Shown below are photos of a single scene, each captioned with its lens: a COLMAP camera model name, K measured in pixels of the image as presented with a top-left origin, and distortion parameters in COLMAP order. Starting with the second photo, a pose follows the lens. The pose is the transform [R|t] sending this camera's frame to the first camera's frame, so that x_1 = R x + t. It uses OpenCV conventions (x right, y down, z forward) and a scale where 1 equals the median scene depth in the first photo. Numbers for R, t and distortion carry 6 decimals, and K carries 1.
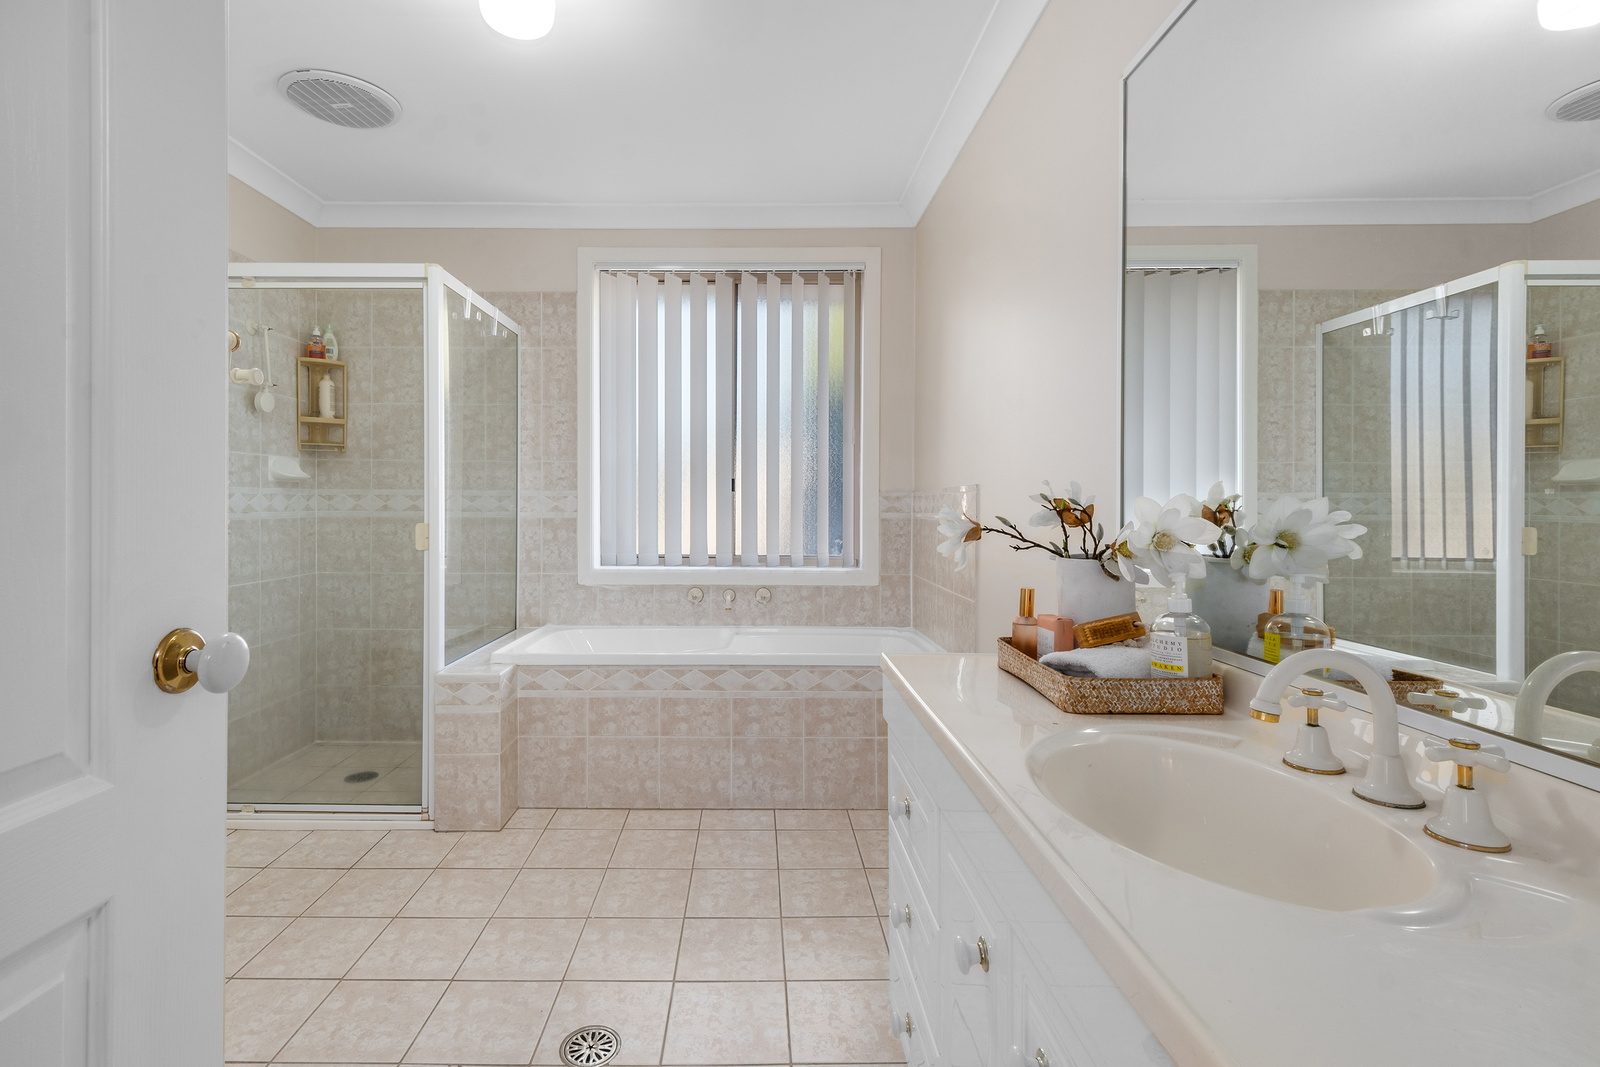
lens RADIAL K [[622.6, 0, 799.1], [0, 622.6, 502.9], [0, 0, 1]] dist [-0.000070, -0.000002]
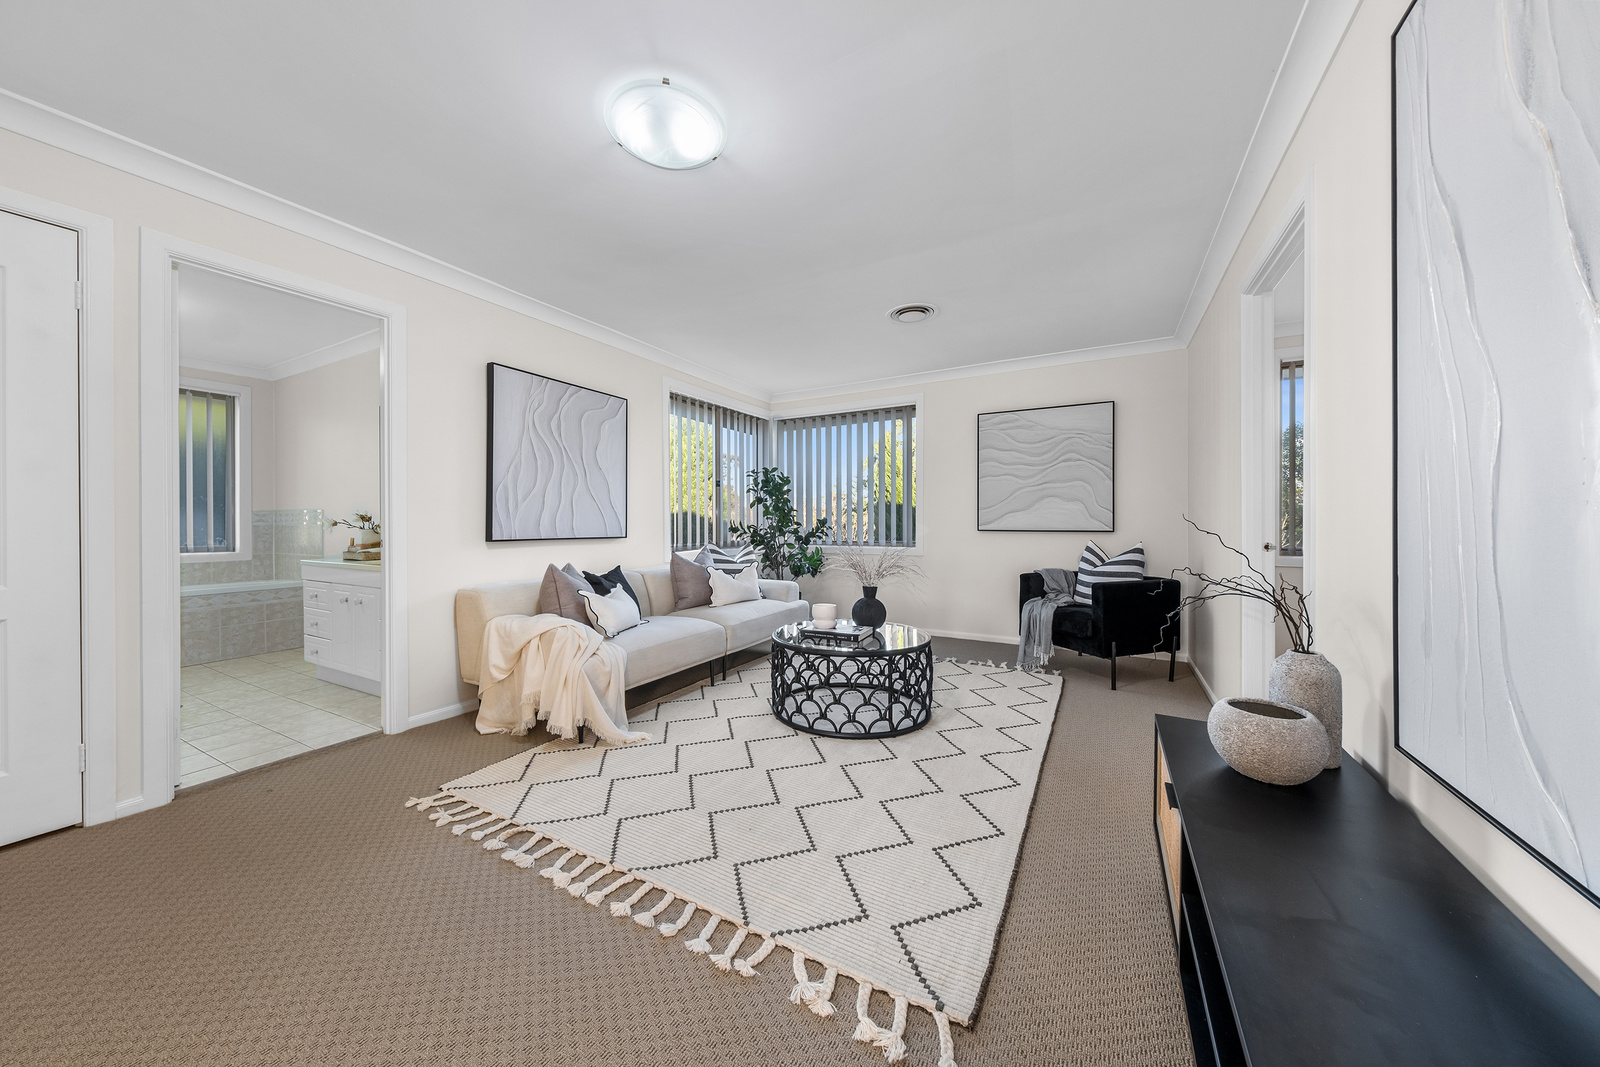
lens RADIAL K [[545.2, 0, 796.6], [0, 545.2, 524.2], [0, 0, 1]] dist [0.001572, 0.000013]
pose [[0.476160, -0.010858, 0.879291, -0.687813], [0.007784, 0.999937, 0.008132, 0.024696], [-0.879324, 0.002972, 0.476215, -1.610784]]
